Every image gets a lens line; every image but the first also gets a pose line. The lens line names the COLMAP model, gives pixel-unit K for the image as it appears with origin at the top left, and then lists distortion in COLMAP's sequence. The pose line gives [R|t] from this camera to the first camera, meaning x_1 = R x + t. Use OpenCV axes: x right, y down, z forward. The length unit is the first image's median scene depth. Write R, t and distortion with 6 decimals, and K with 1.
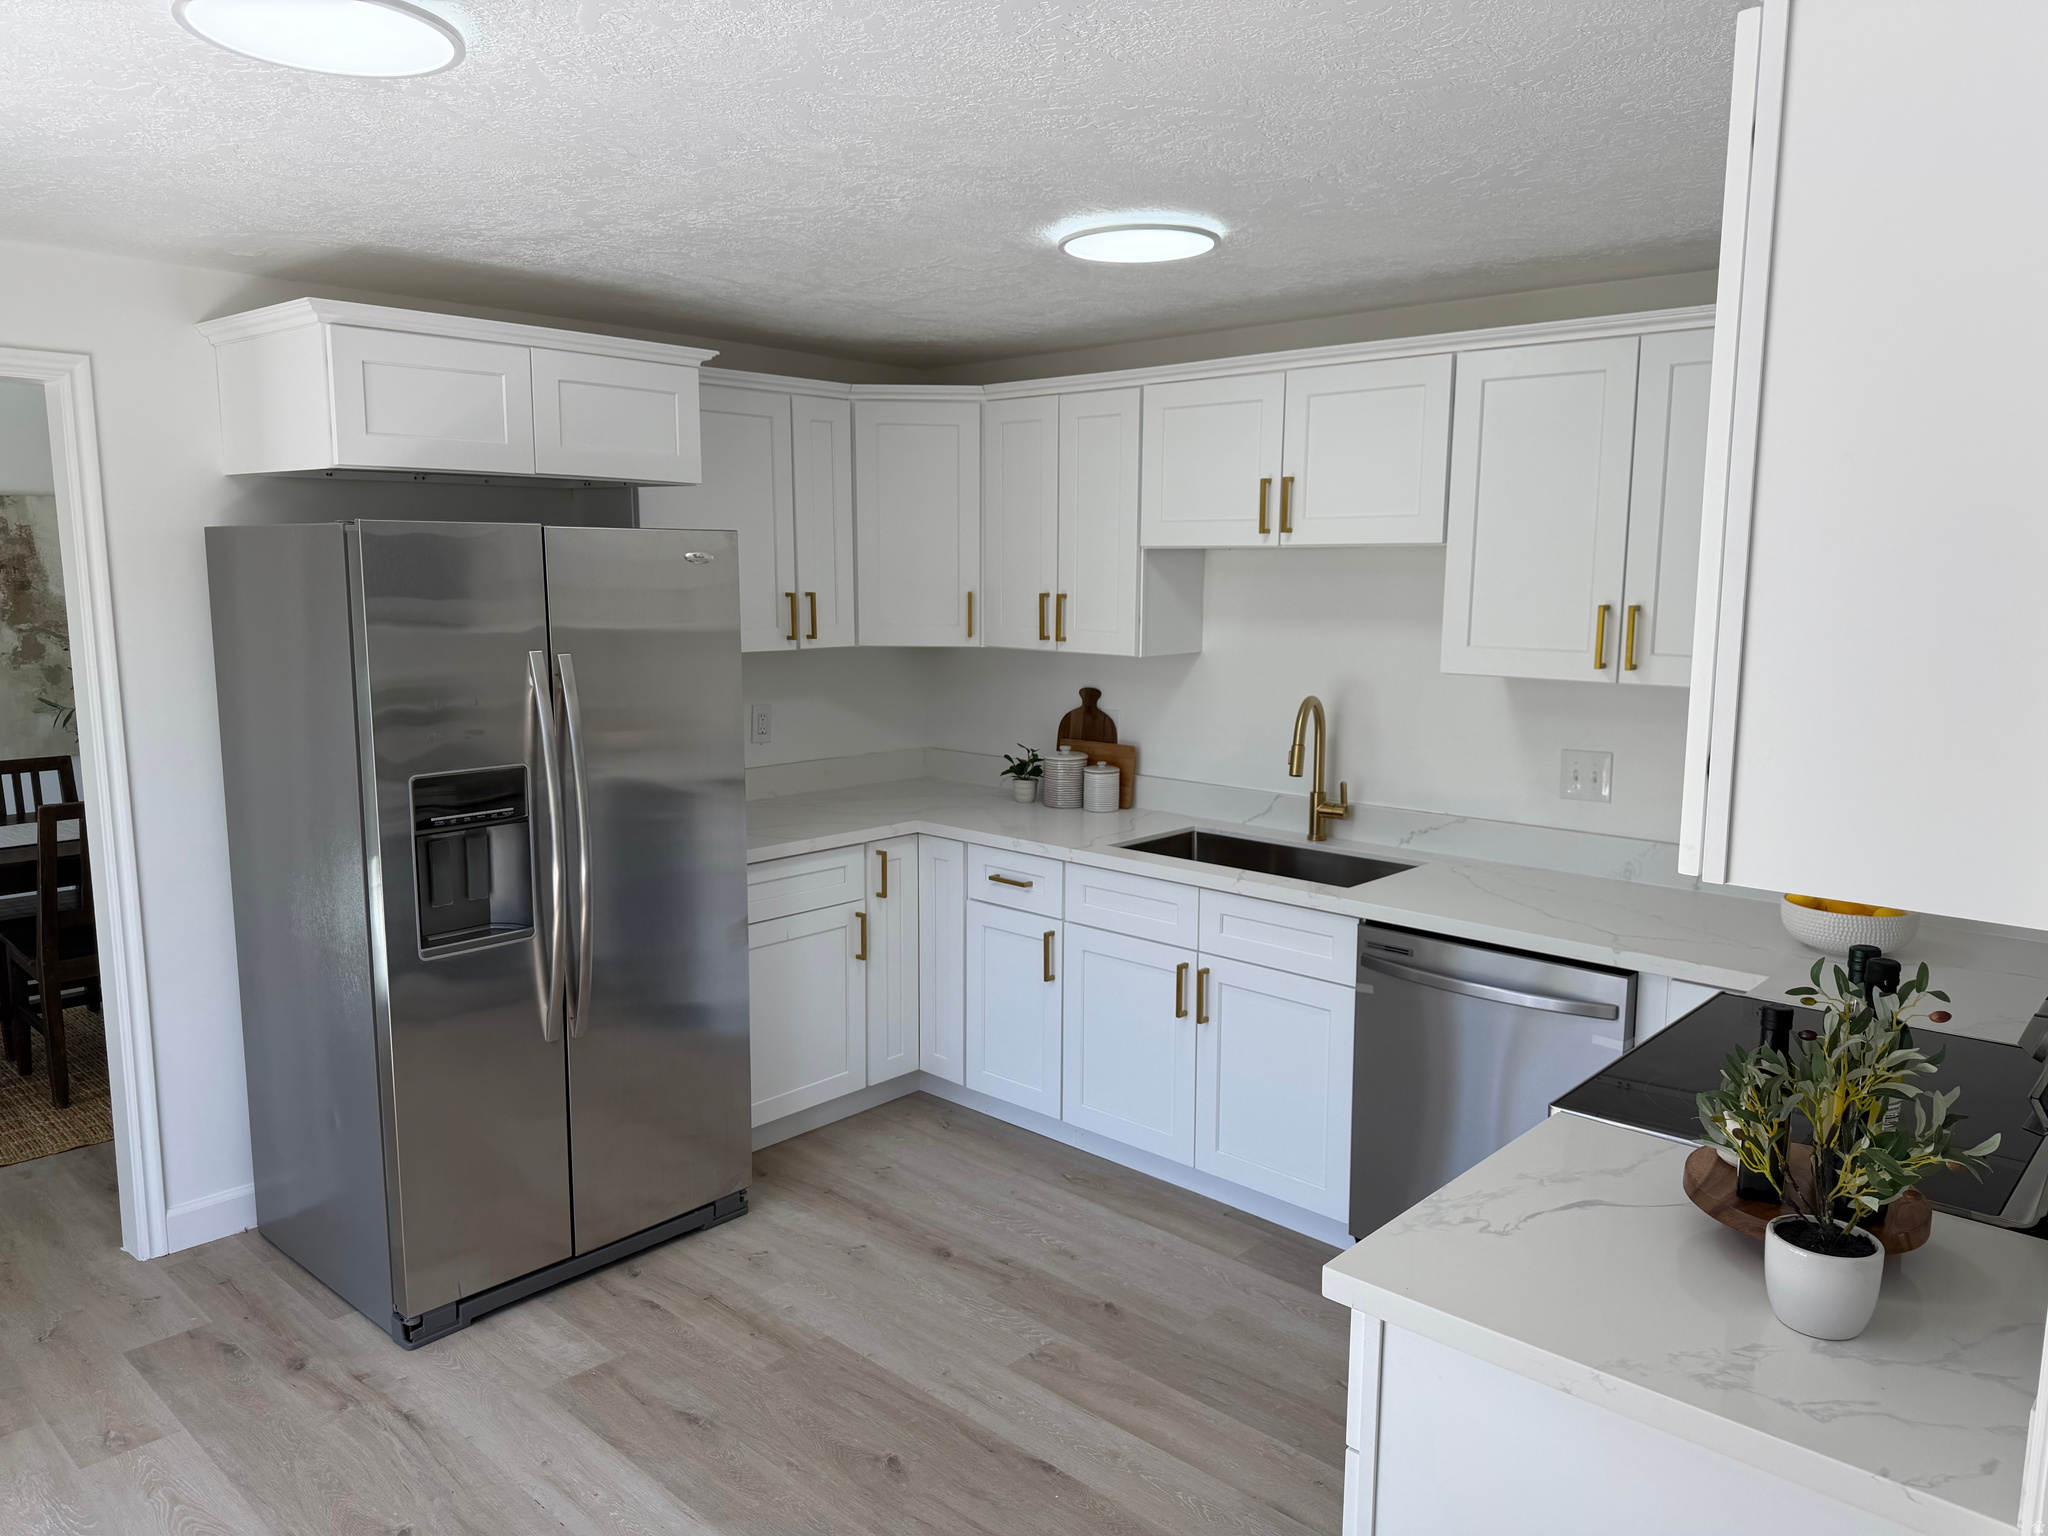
lens RADIAL K [[1452.8, 0, 1021.9], [0, 1452.8, 765.9], [0, 0, 1]] dist [0.000488, -0.000978]
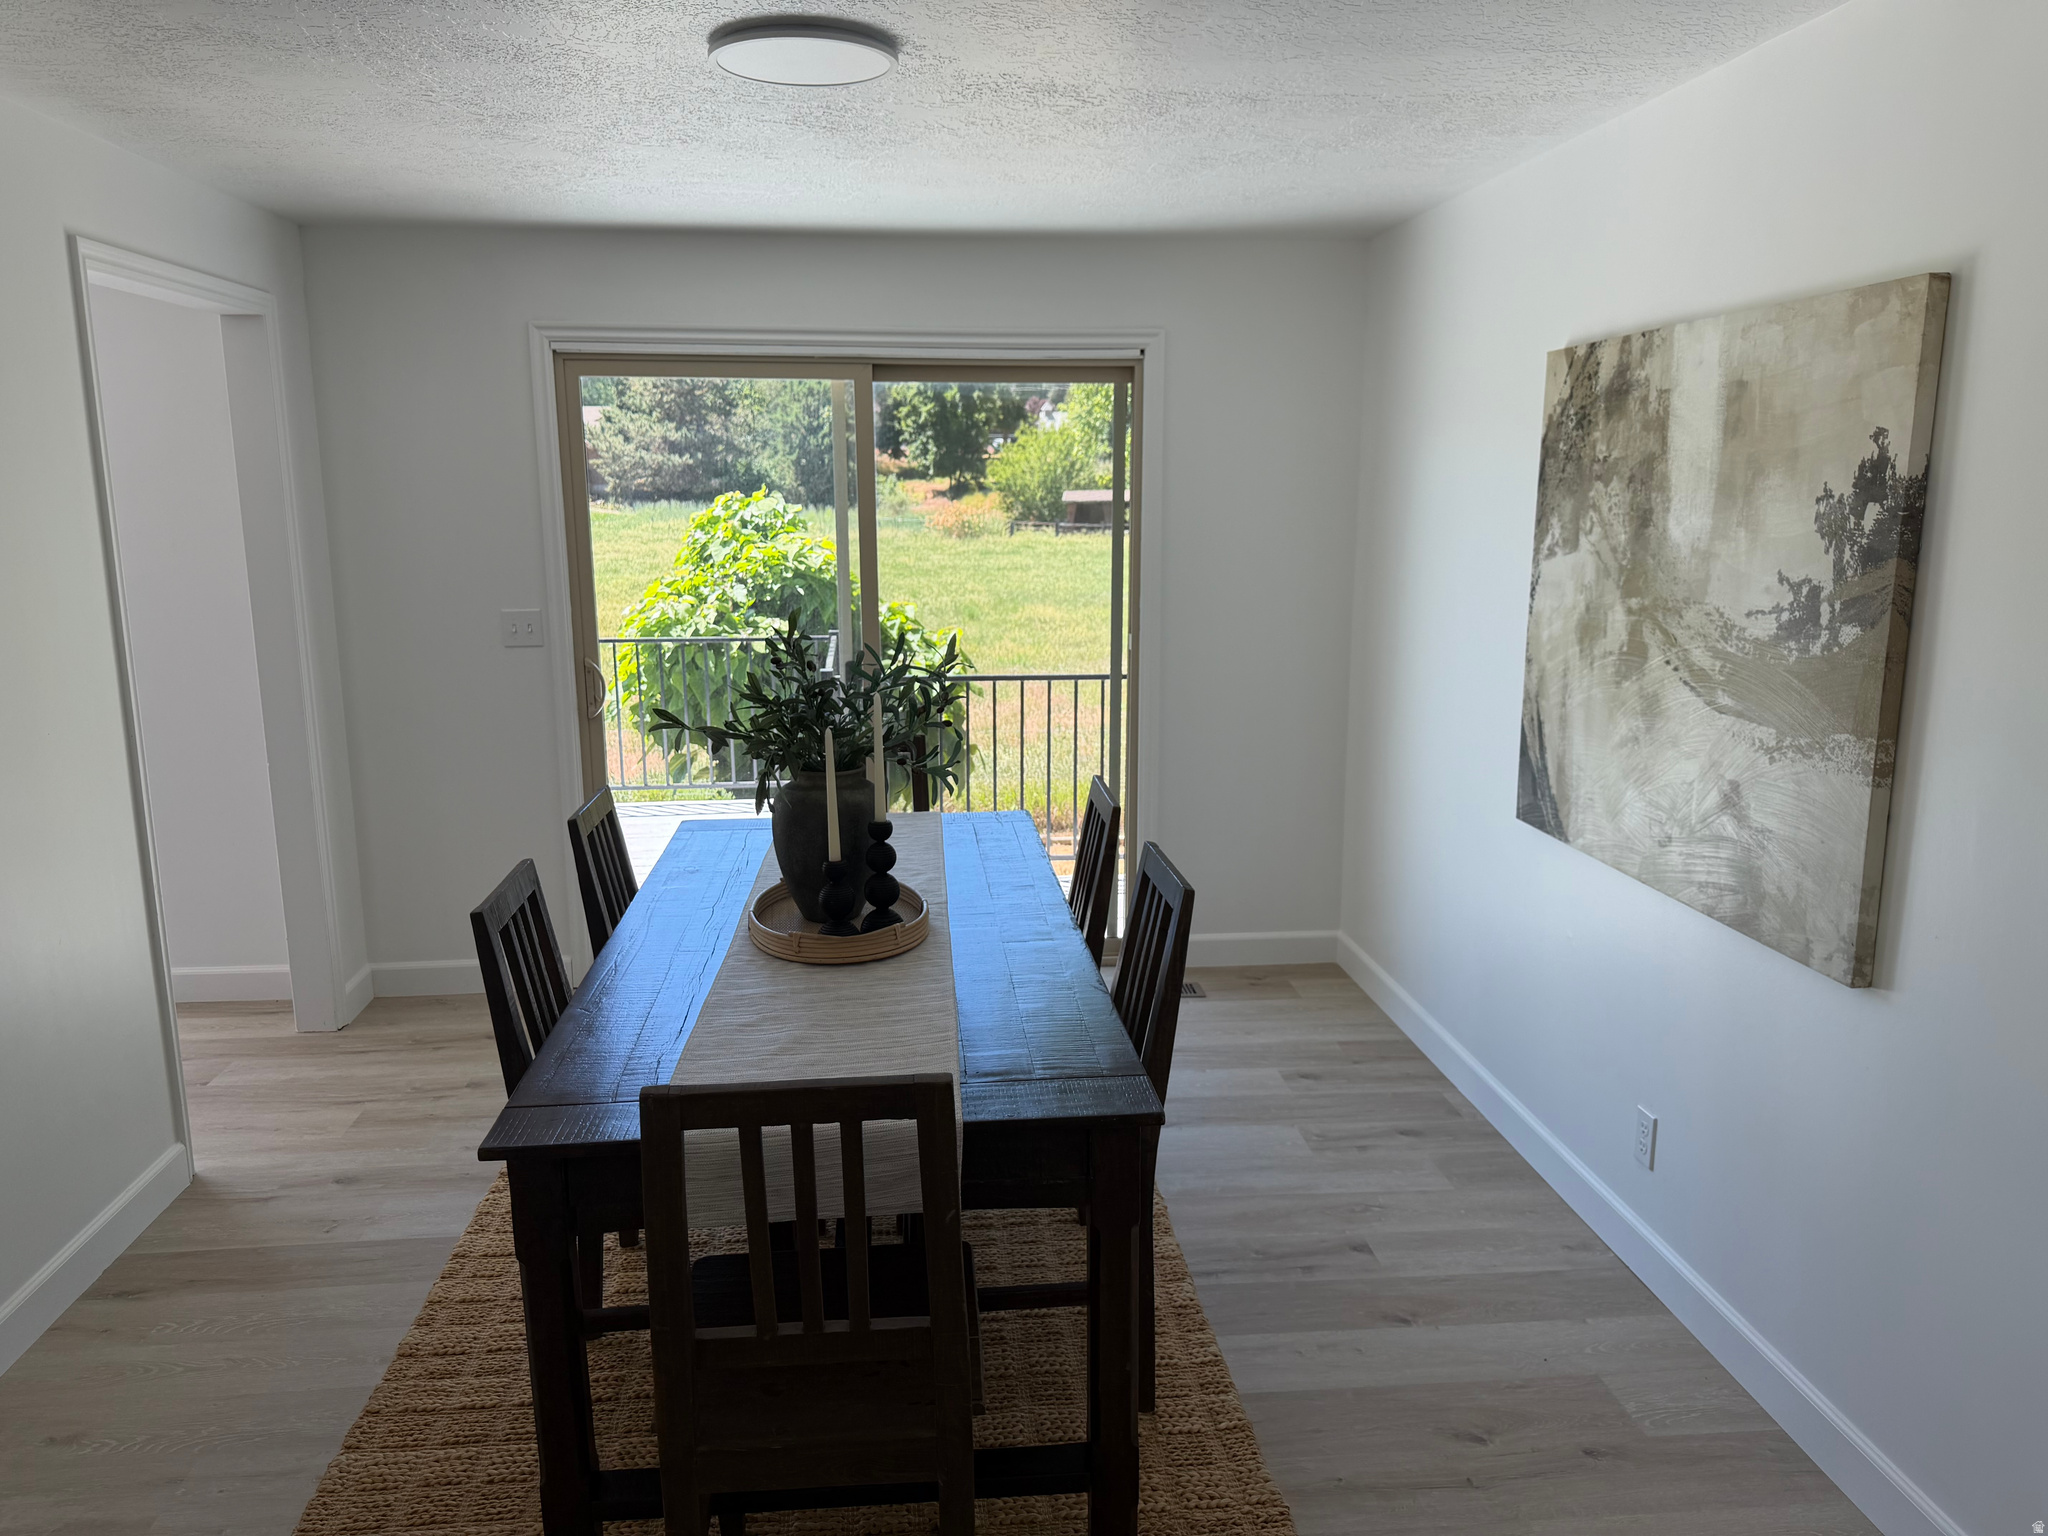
lens RADIAL K [[1452.8, 0, 1025.0], [0, 1452.8, 767.7], [0, 0, 1]] dist [0.000488, -0.000978]
pose [[-0.664893, 0.144875, -0.732754, -0.185657], [-0.103095, 0.953821, 0.282129, -0.158063], [0.739790, 0.263129, -0.619253, 1.153558]]
